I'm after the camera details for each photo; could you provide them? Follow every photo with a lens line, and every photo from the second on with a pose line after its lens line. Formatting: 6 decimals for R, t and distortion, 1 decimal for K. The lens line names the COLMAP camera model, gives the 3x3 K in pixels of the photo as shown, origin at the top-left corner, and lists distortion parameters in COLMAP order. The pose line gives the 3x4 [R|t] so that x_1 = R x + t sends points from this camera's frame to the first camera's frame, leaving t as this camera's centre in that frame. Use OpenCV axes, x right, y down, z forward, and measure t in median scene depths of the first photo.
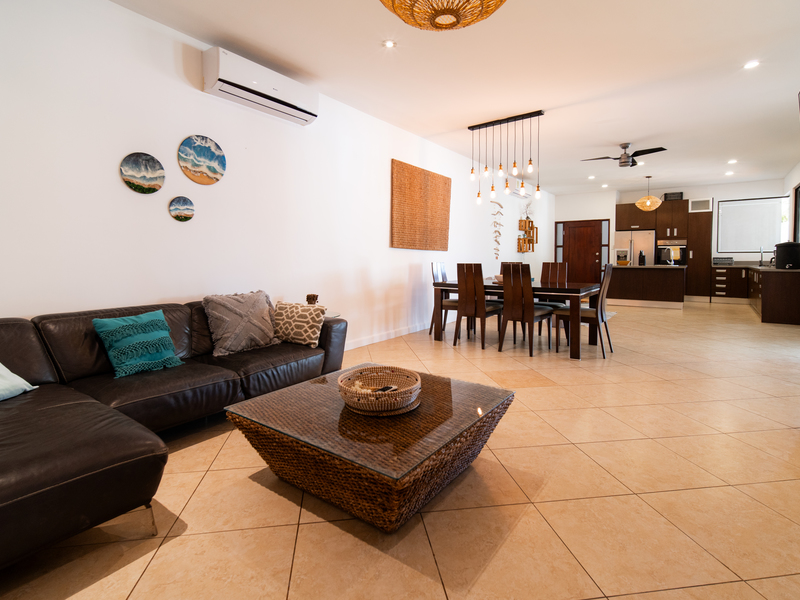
lens RADIAL K [[407.4, 0, 397.8], [0, 407.4, 270.8], [0, 0, 1]] dist [0.002141, 0.000281]
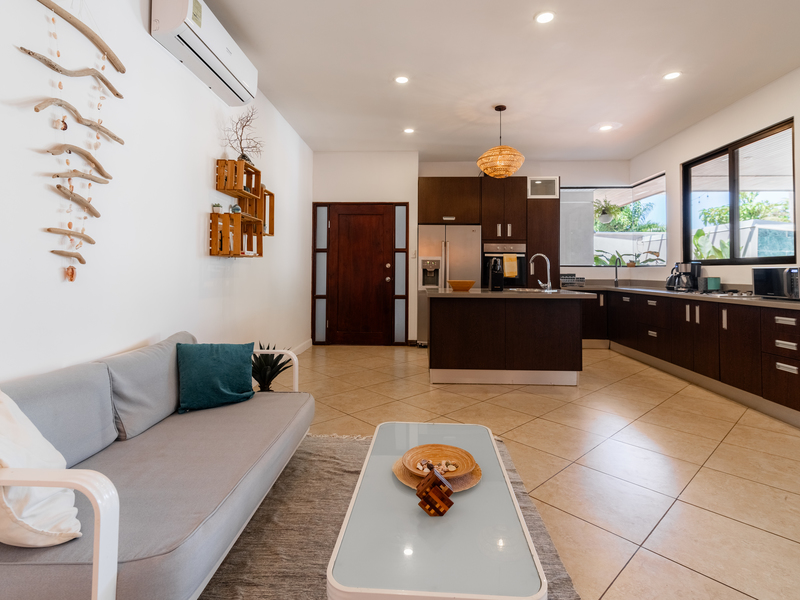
lens RADIAL K [[411.1, 0, 400.9], [0, 411.1, 261.8], [0, 0, 1]] dist [0.000861, 0.000349]
pose [[0.828077, 0.020506, 0.560239, 0.229787], [0.009895, 0.998641, -0.051178, -0.021773], [-0.560527, 0.047923, 0.826748, 0.624255]]
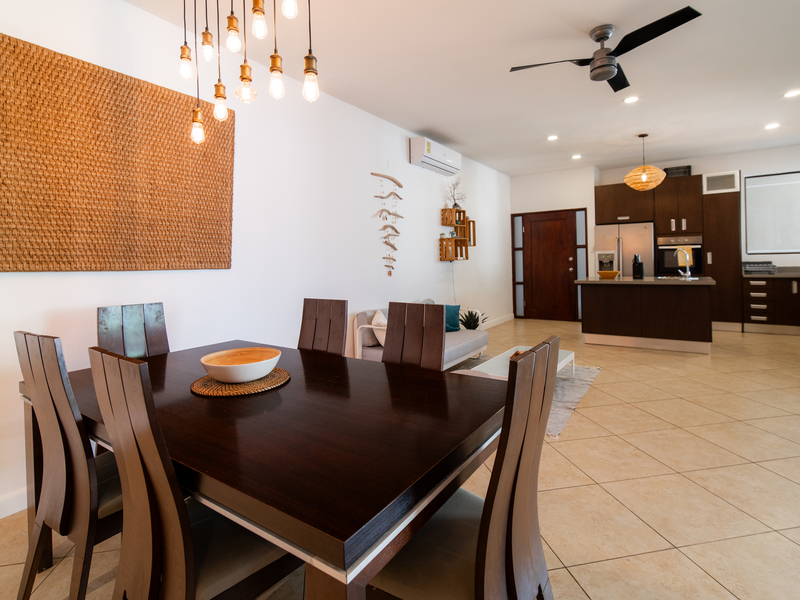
lens RADIAL K [[411.1, 0, 400.9], [0, 411.1, 261.8], [0, 0, 1]] dist [0.000861, 0.000349]
pose [[0.999122, -0.021421, 0.036004, 0.205808], [0.022486, 0.999313, -0.029447, -0.026516], [-0.035348, 0.030231, 0.998918, 0.367321]]
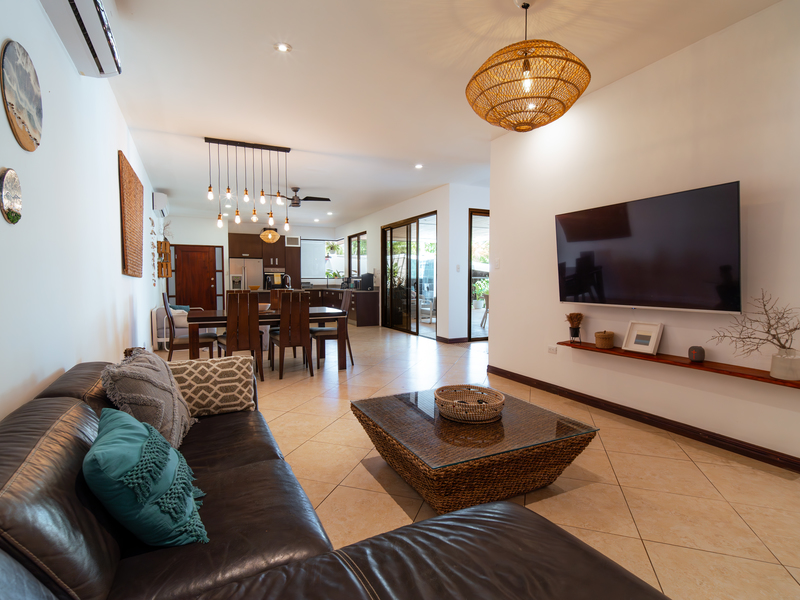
lens RADIAL K [[408.6, 0, 400.0], [0, 408.6, 300.0], [0, 0, 1]] dist [0.000346, 0.000161]
pose [[0.448220, -0.043854, 0.892847, -0.252557], [0.028986, 0.998984, 0.034515, -0.012522], [-0.893453, 0.010409, 0.449036, 0.134923]]
